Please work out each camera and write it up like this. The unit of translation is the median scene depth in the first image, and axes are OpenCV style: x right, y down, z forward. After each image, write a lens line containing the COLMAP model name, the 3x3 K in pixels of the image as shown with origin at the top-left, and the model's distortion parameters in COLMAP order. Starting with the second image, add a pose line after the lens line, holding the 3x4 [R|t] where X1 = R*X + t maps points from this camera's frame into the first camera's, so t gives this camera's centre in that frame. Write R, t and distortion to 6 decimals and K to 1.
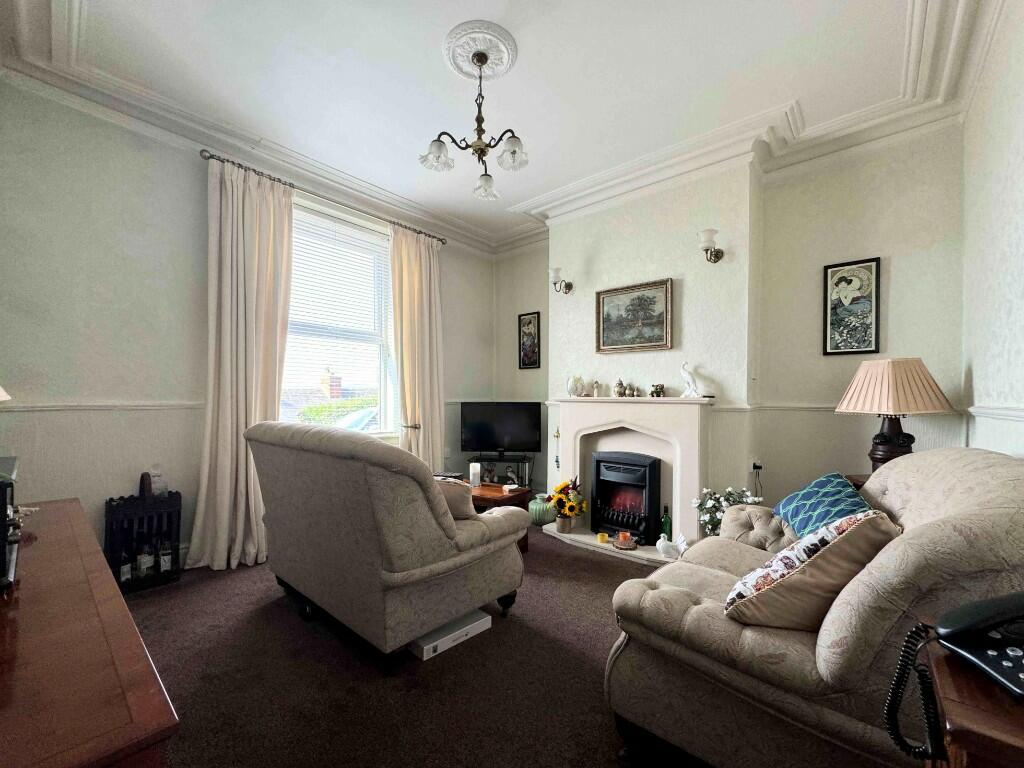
lens RADIAL K [[414.5, 0, 518.3], [0, 414.5, 395.0], [0, 0, 1]] dist [0.002153, -0.000142]
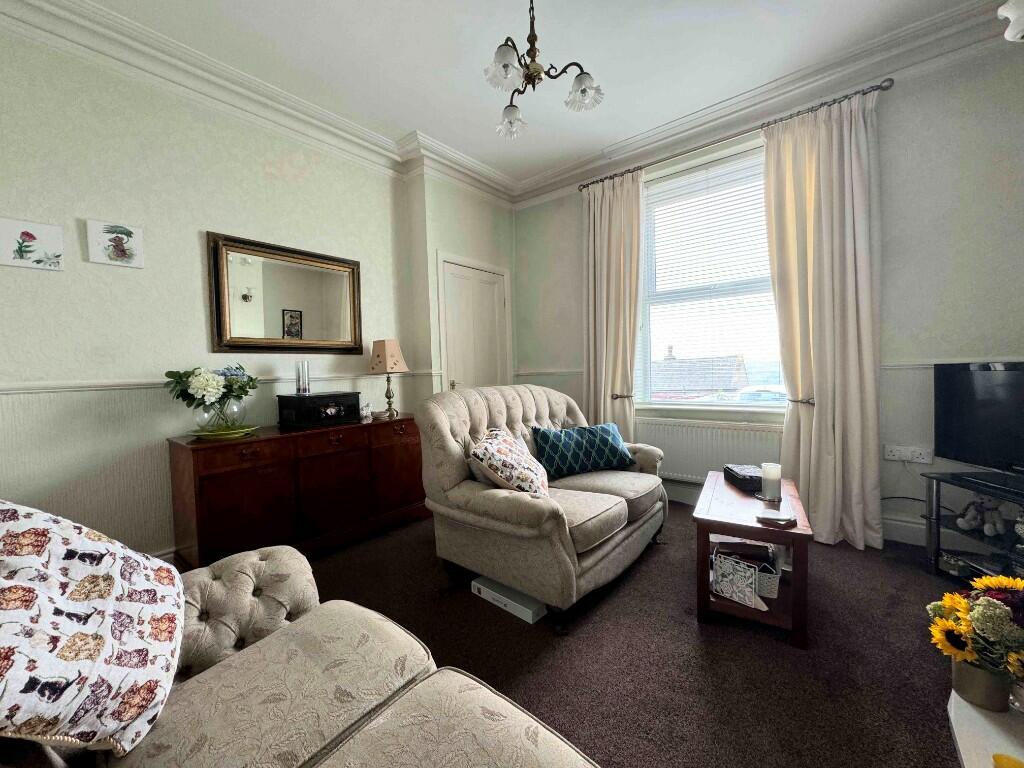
lens RADIAL K [[414.5, 0, 518.3], [0, 414.5, 380.2], [0, 0, 1]] dist [0.002153, -0.000142]
pose [[0.028184, 0.021907, -0.999363, 0.583777], [0.031876, 0.999232, 0.022803, 0.012614], [0.999094, -0.032498, 0.027464, 0.698011]]
